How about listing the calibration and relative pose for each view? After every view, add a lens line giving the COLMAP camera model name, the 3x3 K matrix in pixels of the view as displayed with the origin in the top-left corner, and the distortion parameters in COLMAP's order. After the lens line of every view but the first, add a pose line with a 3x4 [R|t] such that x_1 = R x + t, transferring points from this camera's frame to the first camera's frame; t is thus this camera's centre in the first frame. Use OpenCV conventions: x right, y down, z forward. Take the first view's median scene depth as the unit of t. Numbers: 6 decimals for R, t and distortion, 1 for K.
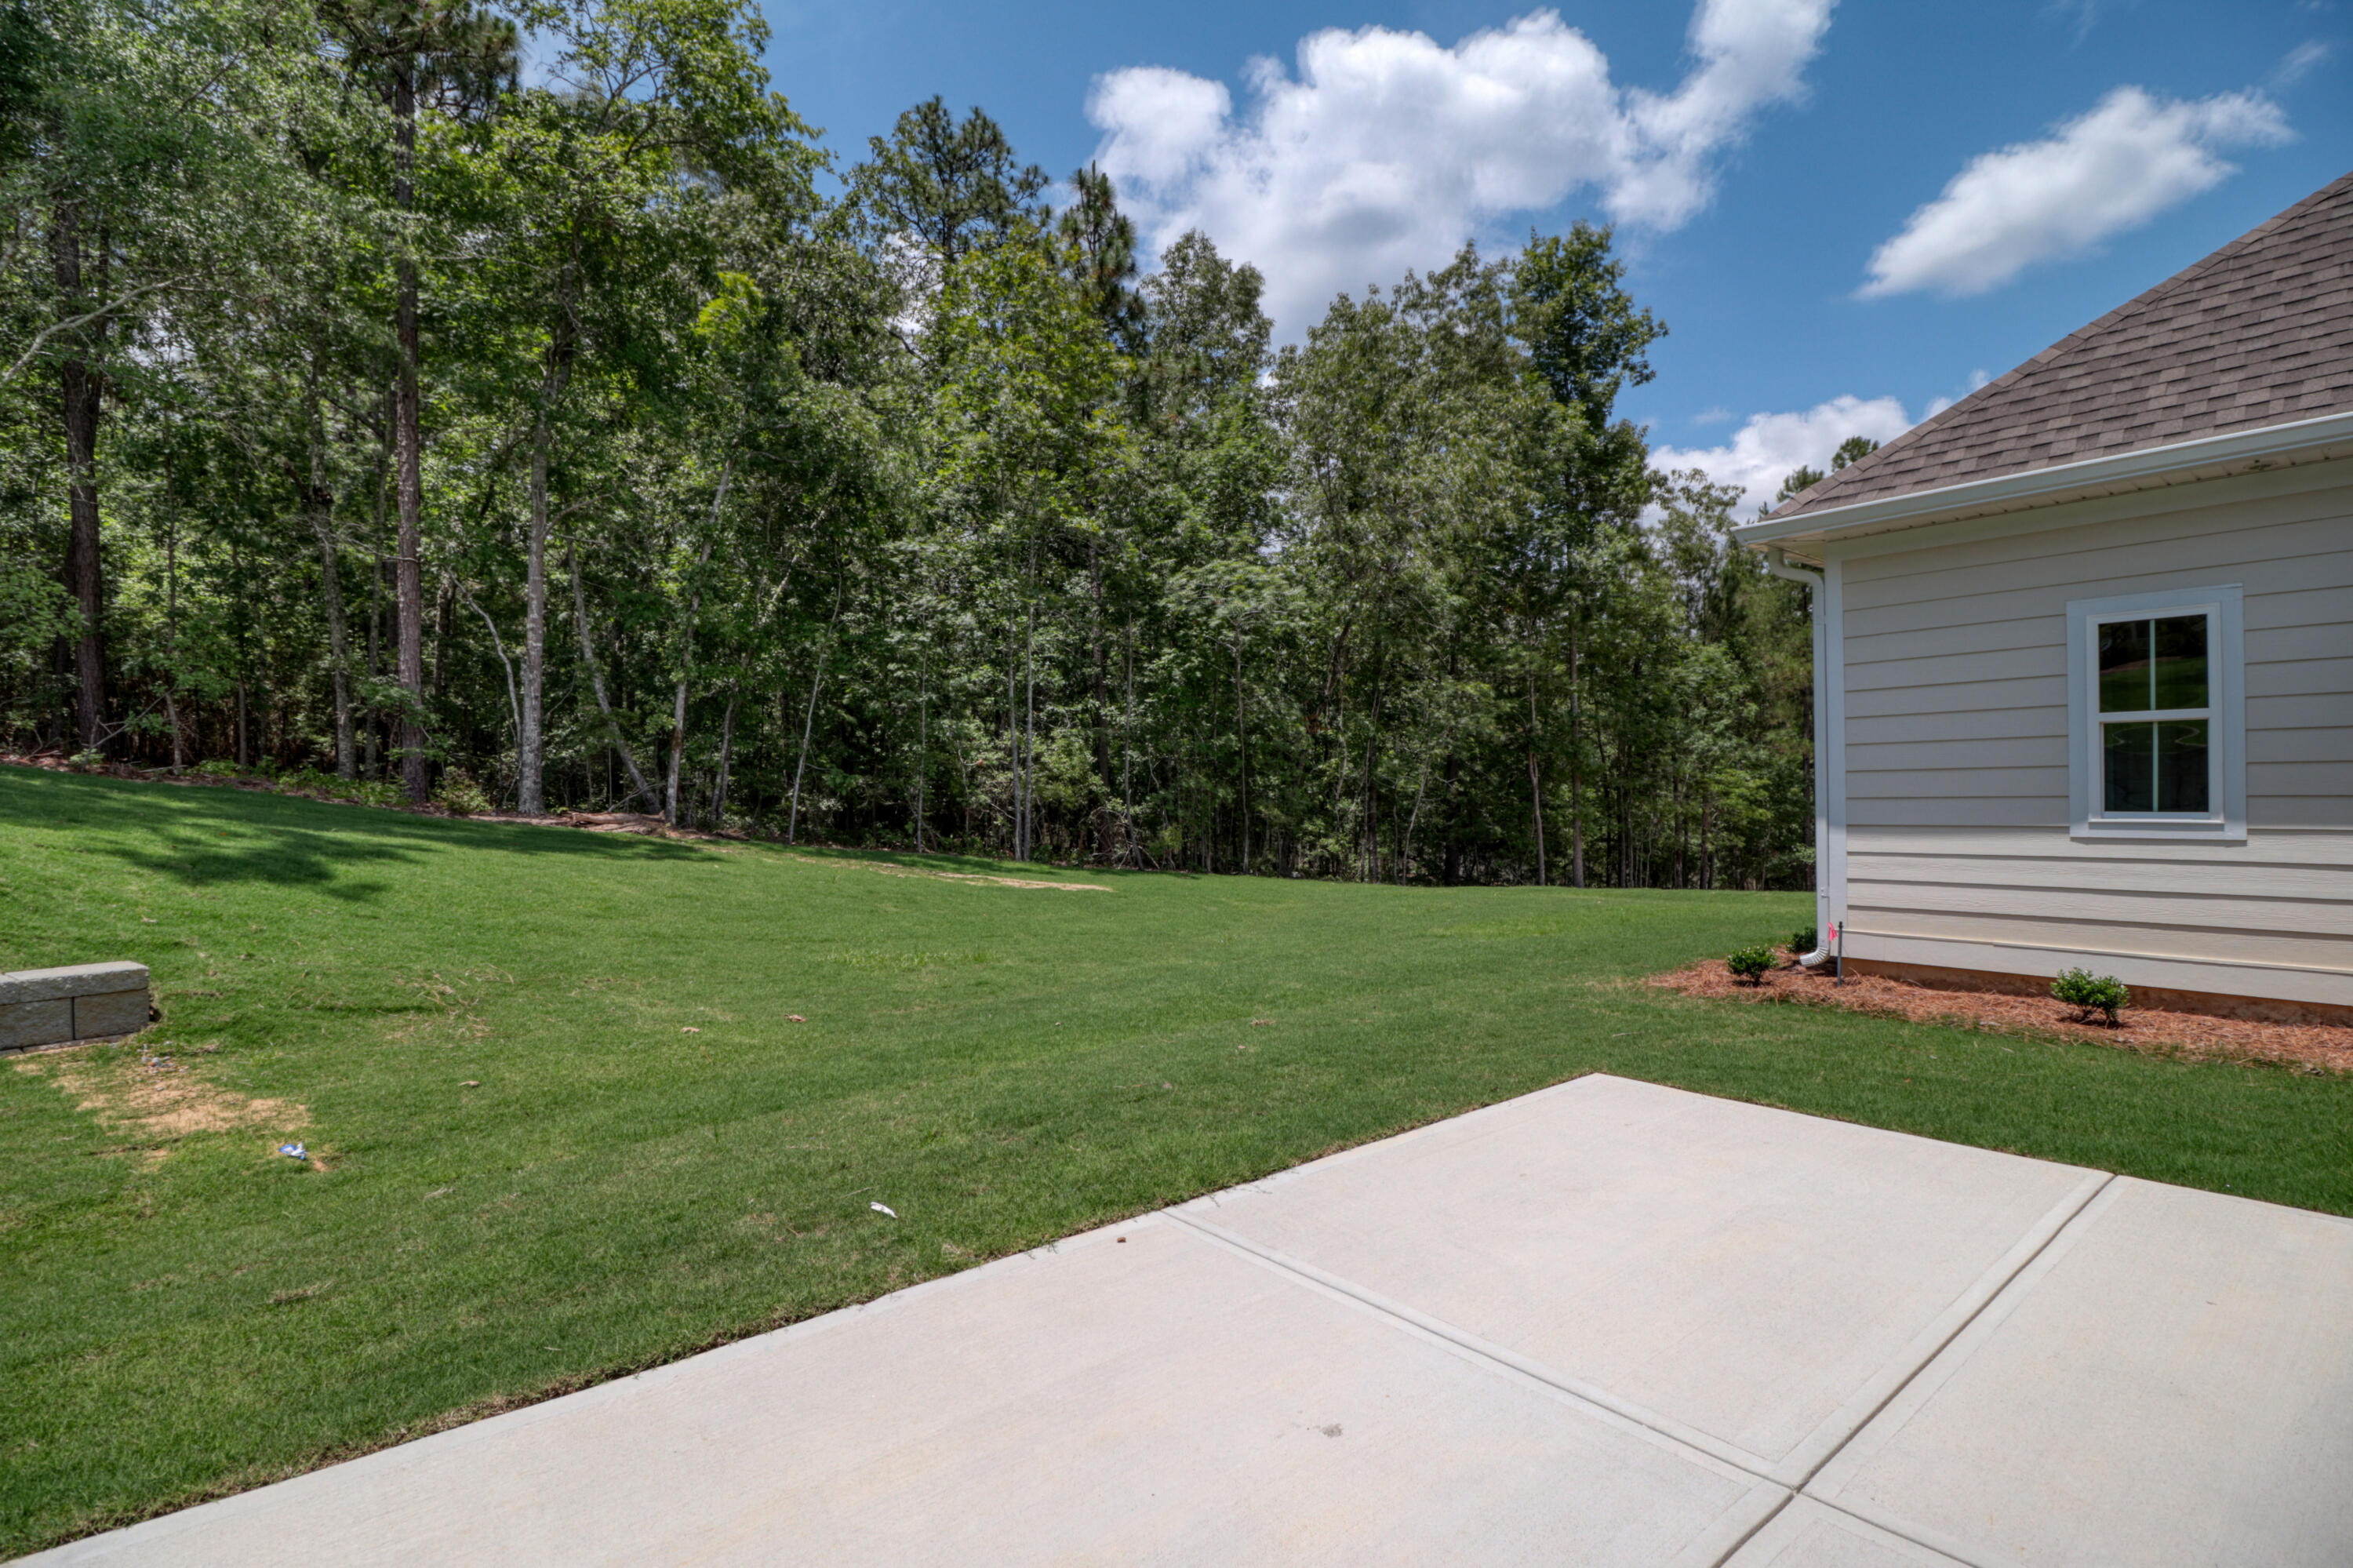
lens RADIAL K [[1129.4, 0, 1138.2], [0, 1129.4, 797.6], [0, 0, 1]] dist [-0.007404, -0.005927]
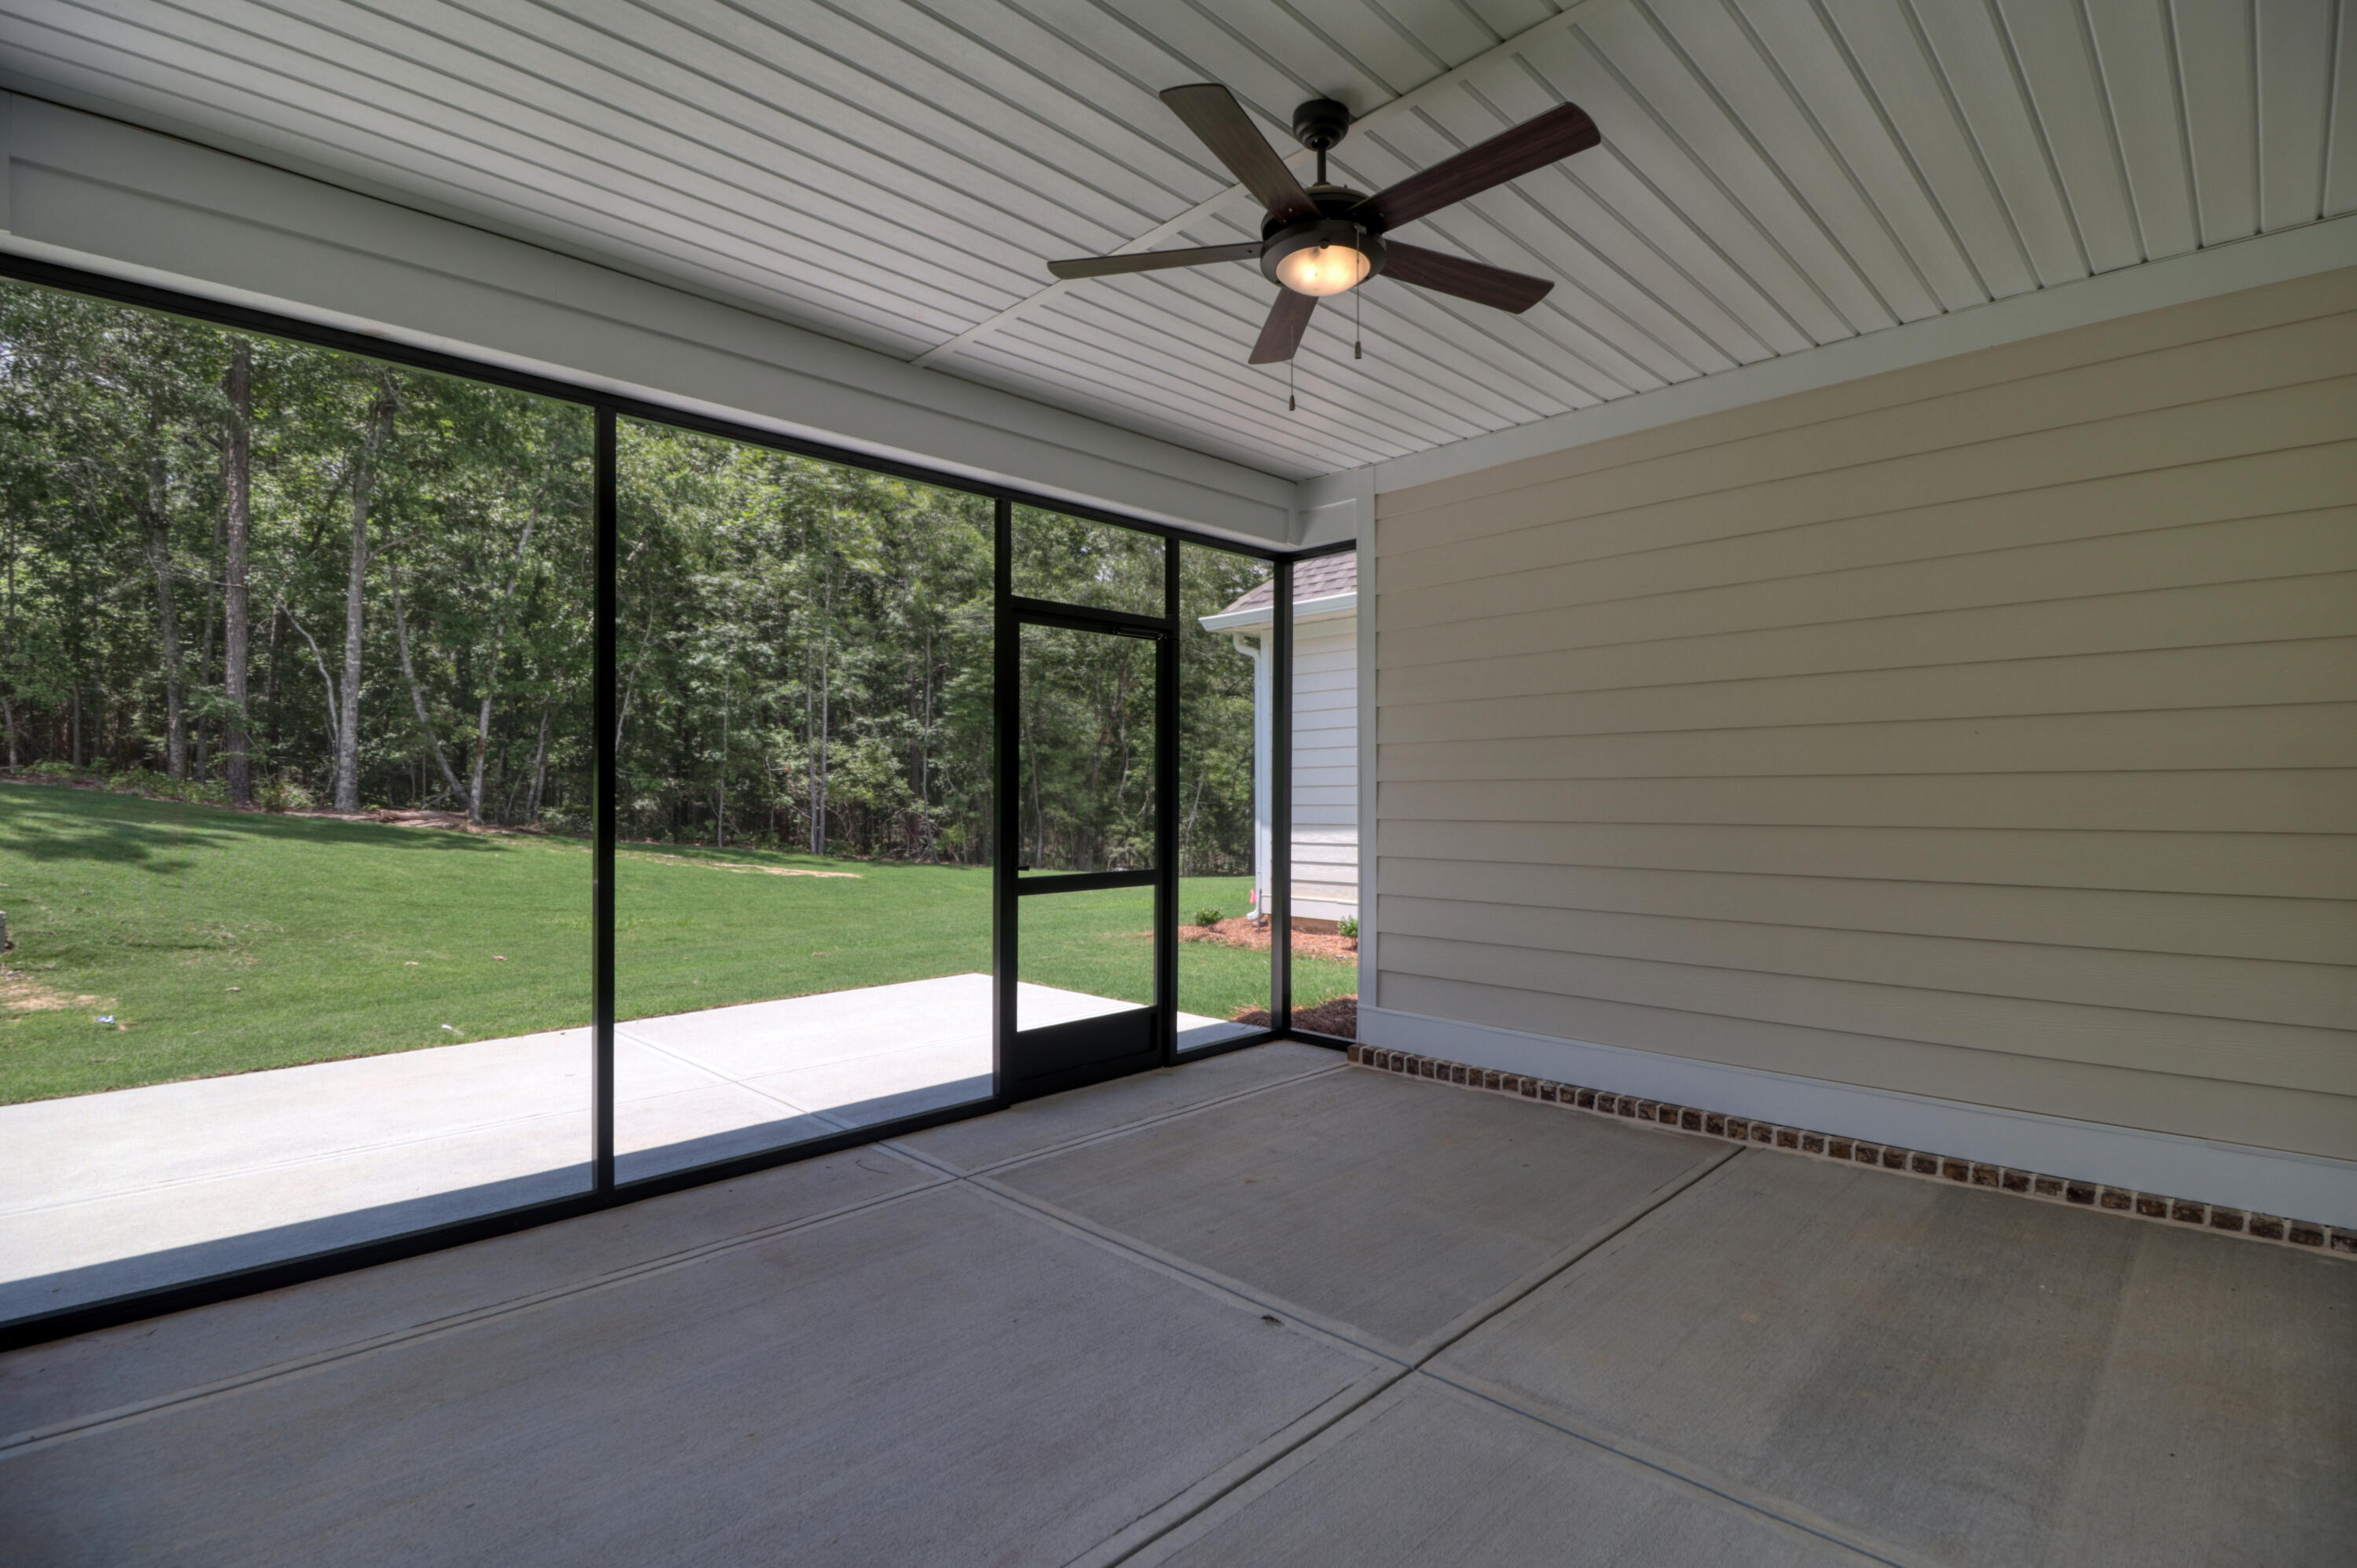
lens RADIAL K [[1131.2, 0, 1175.5], [0, 1131.2, 785.4], [0, 0, 1]] dist [-0.007404, -0.005927]
pose [[0.994527, 0.009604, 0.104035, 0.179760], [-0.008395, 0.999892, -0.012058, -0.004354], [-0.104139, 0.011118, 0.994501, -0.226081]]
